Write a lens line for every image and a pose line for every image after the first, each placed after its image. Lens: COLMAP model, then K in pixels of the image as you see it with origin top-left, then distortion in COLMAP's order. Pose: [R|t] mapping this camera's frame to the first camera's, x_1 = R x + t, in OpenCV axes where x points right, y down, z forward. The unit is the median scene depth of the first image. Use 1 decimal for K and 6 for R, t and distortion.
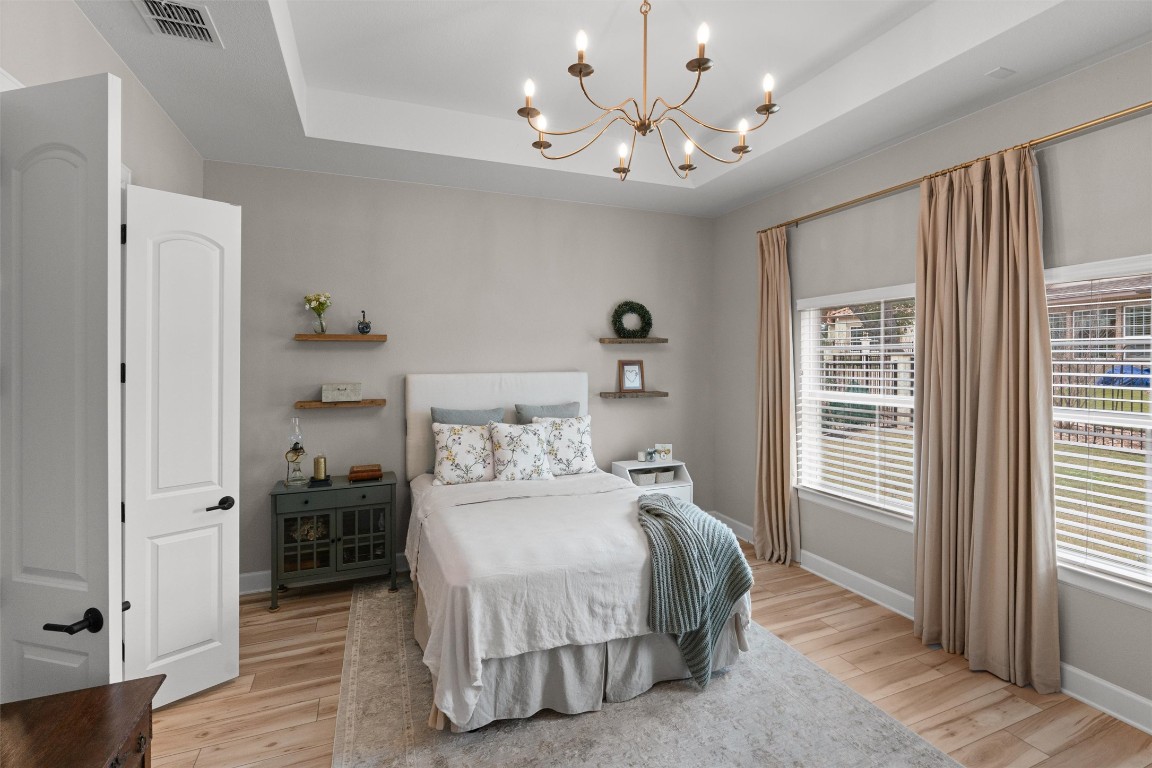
lens RADIAL K [[511.5, 0, 566.7], [0, 511.5, 355.5], [0, 0, 1]] dist [-0.014601, 0.004272]
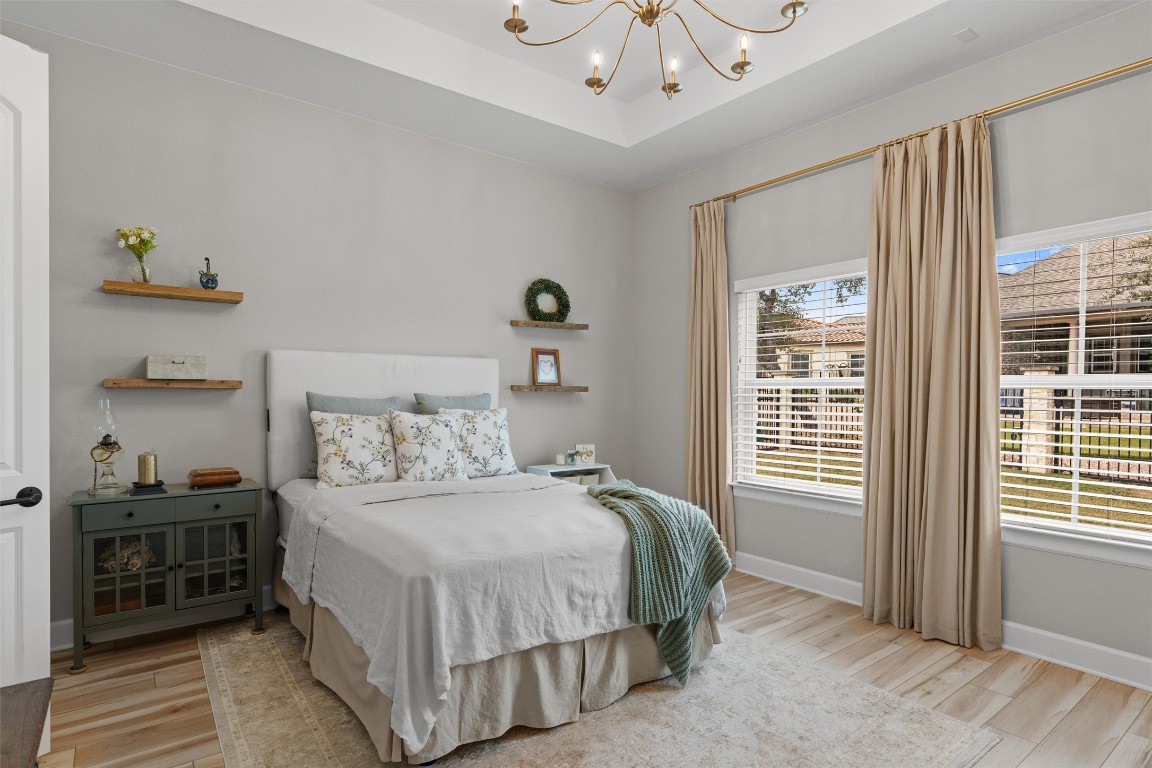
lens RADIAL K [[600.3, 0, 576.7], [0, 600.3, 391.3], [0, 0, 1]] dist [-0.009950, 0.003663]
pose [[0.965159, 0.007421, 0.261560, -0.147333], [-0.013177, 0.999708, 0.020258, 0.102697], [-0.261334, -0.022998, 0.964974, 0.048271]]
